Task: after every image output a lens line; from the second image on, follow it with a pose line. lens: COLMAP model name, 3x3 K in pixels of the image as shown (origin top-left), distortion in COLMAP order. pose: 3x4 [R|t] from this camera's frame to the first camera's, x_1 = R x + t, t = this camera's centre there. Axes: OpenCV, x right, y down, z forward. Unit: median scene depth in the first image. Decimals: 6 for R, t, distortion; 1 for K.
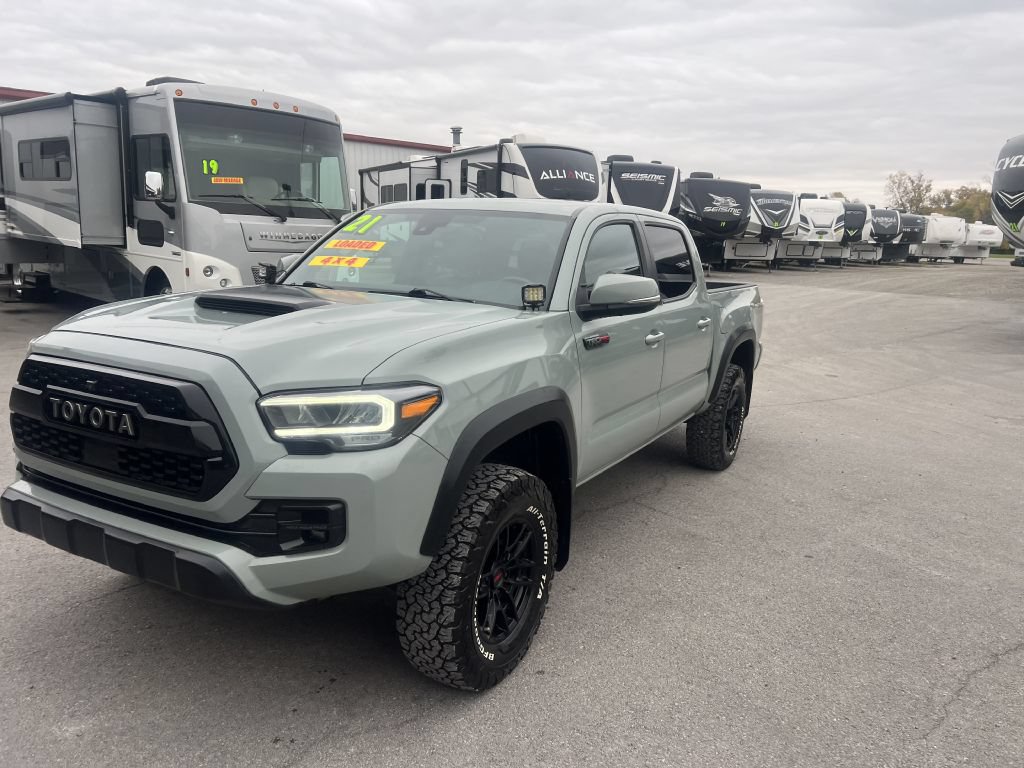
lens RADIAL K [[768.4, 0, 513.8], [0, 768.4, 384.8], [0, 0, 1]] dist [0.046283, -0.057107]
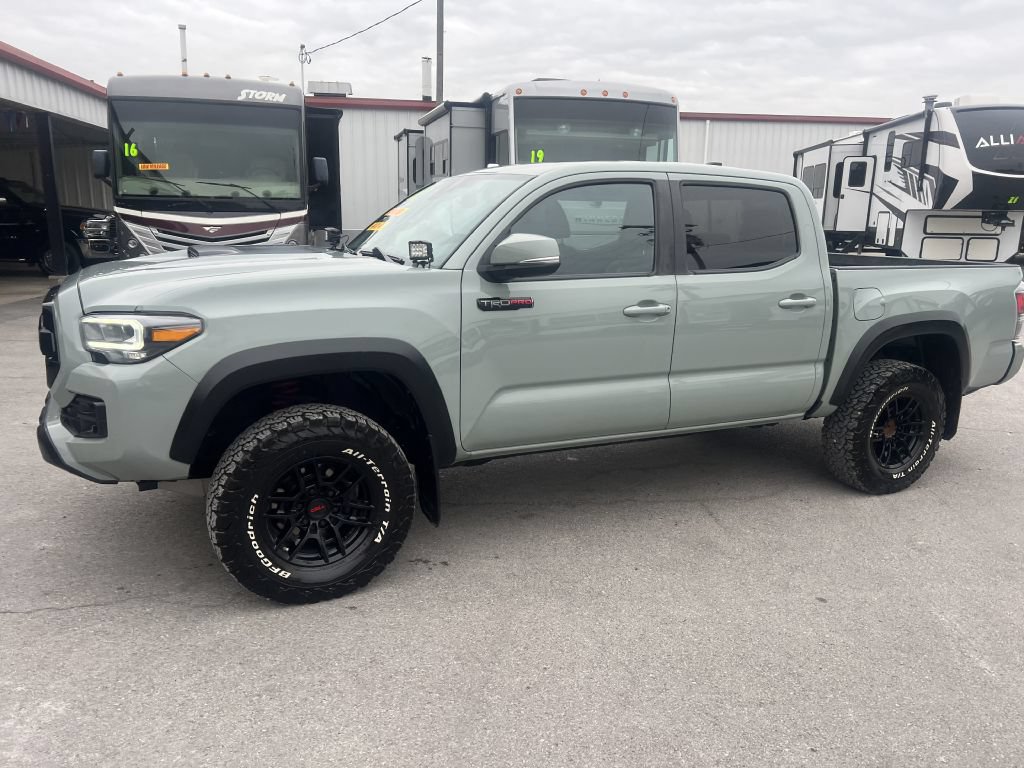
lens RADIAL K [[771.7, 0, 509.9], [0, 771.7, 384.0], [0, 0, 1]] dist [0.045117, -0.049611]
pose [[0.824973, 0.103409, -0.555631, 0.217075], [-0.098126, 0.994395, 0.039375, 0.001664], [0.556588, 0.022039, 0.830496, 0.066250]]
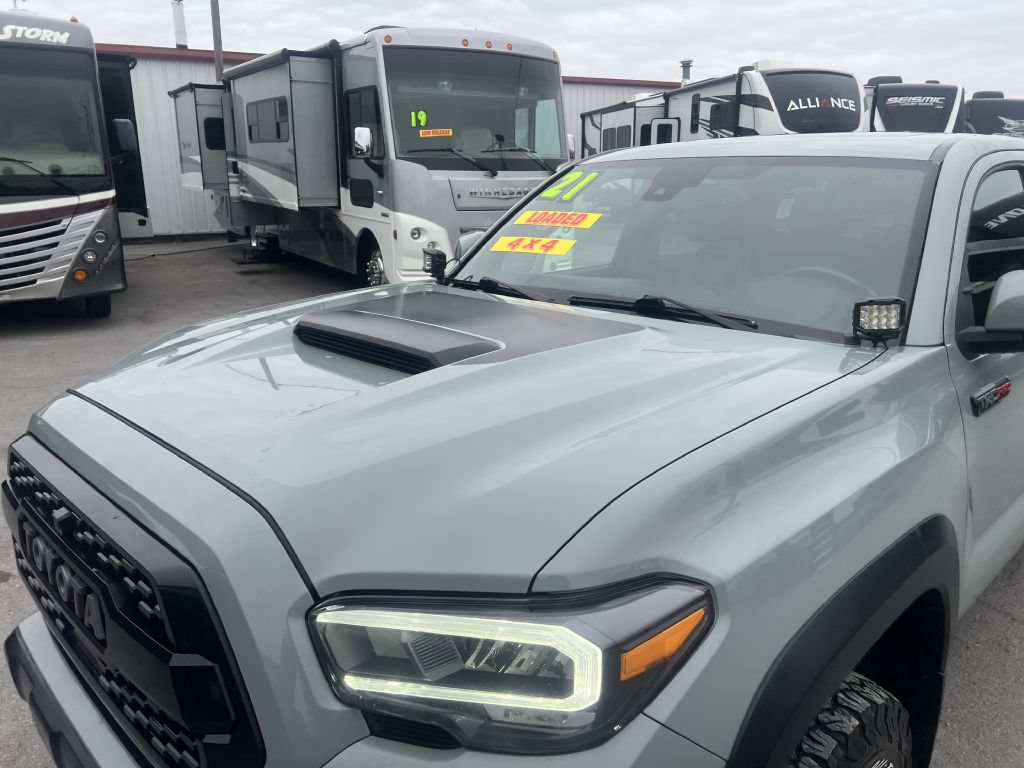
lens RADIAL K [[775.3, 0, 510.9], [0, 775.3, 369.5], [0, 0, 1]] dist [0.039947, -0.042539]
pose [[0.960091, 0.031915, -0.277862, -0.019712], [-0.018584, 0.998552, 0.050478, -0.031906], [0.279070, -0.043300, 0.959294, 0.126969]]
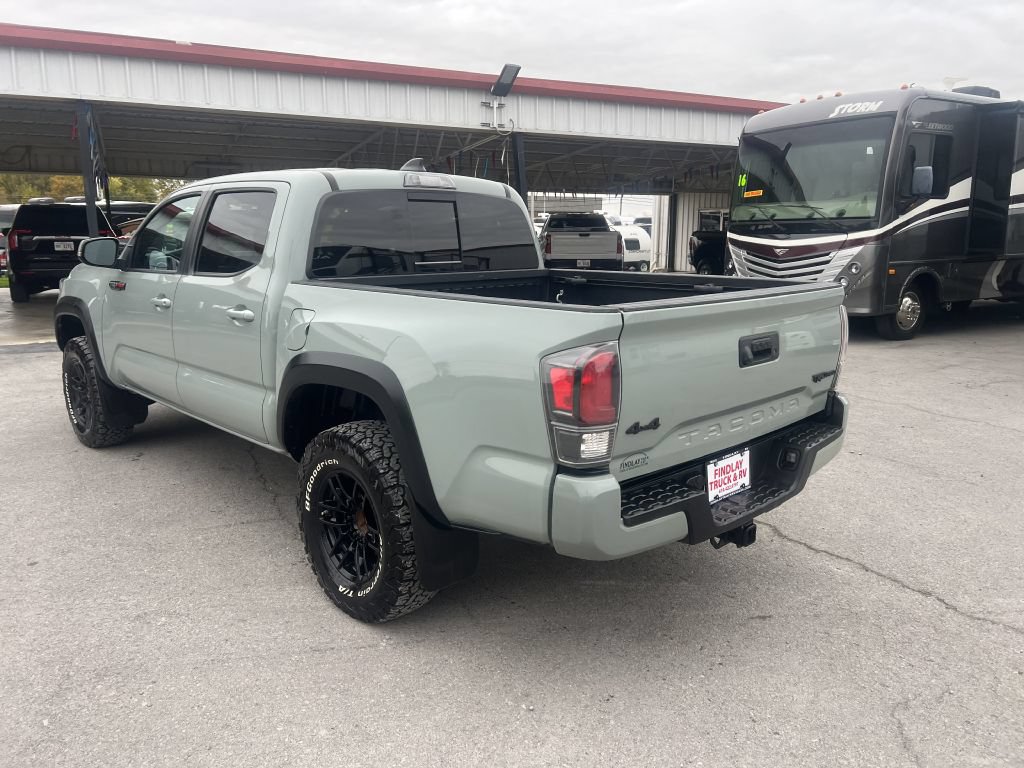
lens RADIAL K [[768.9, 0, 516.0], [0, 768.9, 385.4], [0, 0, 1]] dist [0.054063, -0.060186]
pose [[-0.281536, 0.150930, -0.947606, 0.414487], [-0.191540, 0.958838, 0.209626, -0.103575], [0.940239, 0.240522, -0.241038, 0.676617]]
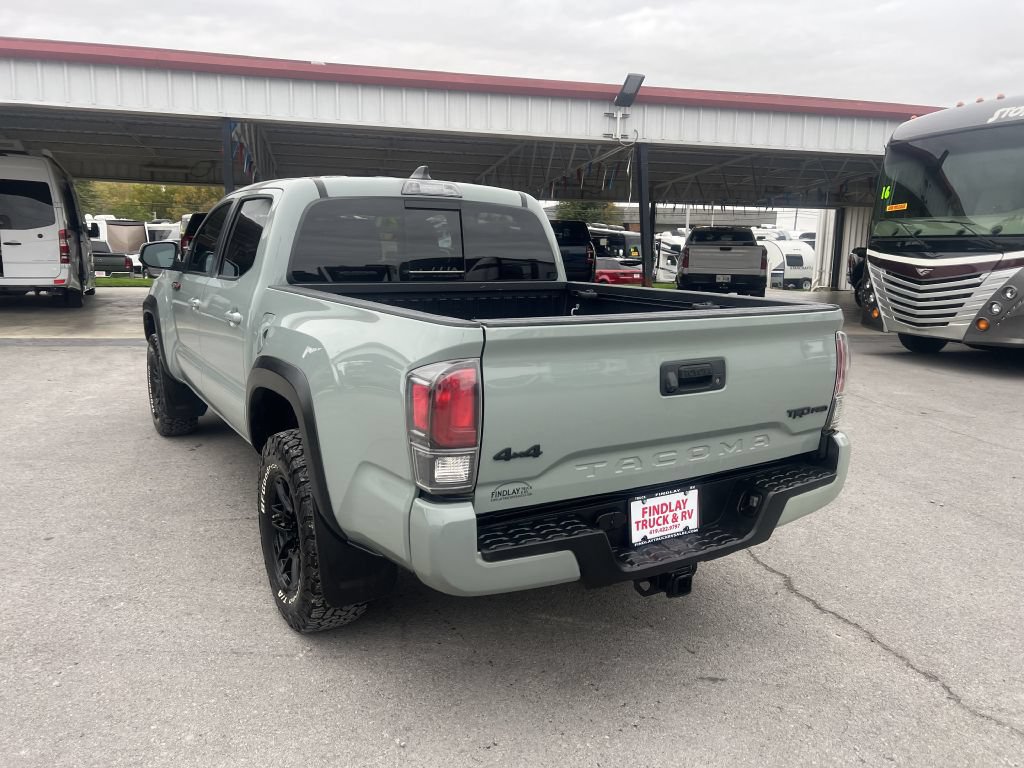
lens RADIAL K [[771.7, 0, 509.9], [0, 771.7, 384.0], [0, 0, 1]] dist [0.045117, -0.049611]
pose [[-0.481904, 0.112282, -0.869000, 0.371263], [-0.200027, 0.951471, 0.233863, -0.117129], [0.853087, 0.286523, -0.436059, 0.741718]]
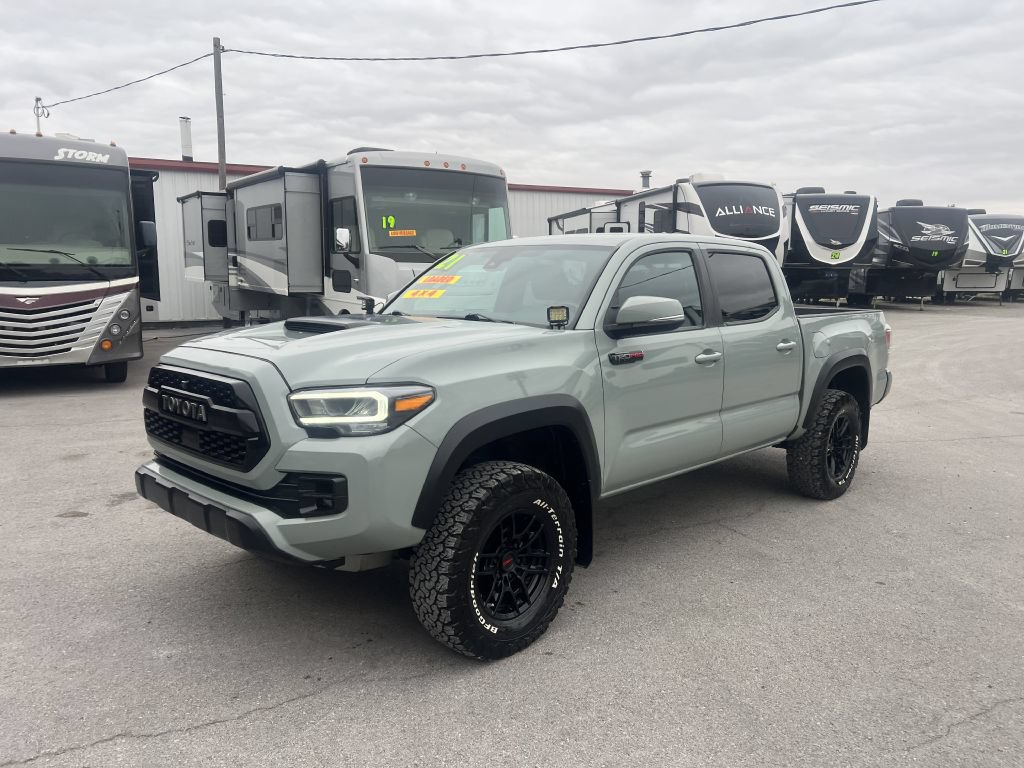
lens RADIAL K [[768.5, 0, 510.3], [0, 768.5, 372.4], [0, 0, 1]] dist [0.056262, -0.060345]
pose [[0.964996, -0.000725, -0.262264, 0.076932], [-0.017842, 0.997498, -0.068409, 0.013694], [0.261658, 0.070694, 0.962568, -0.030077]]
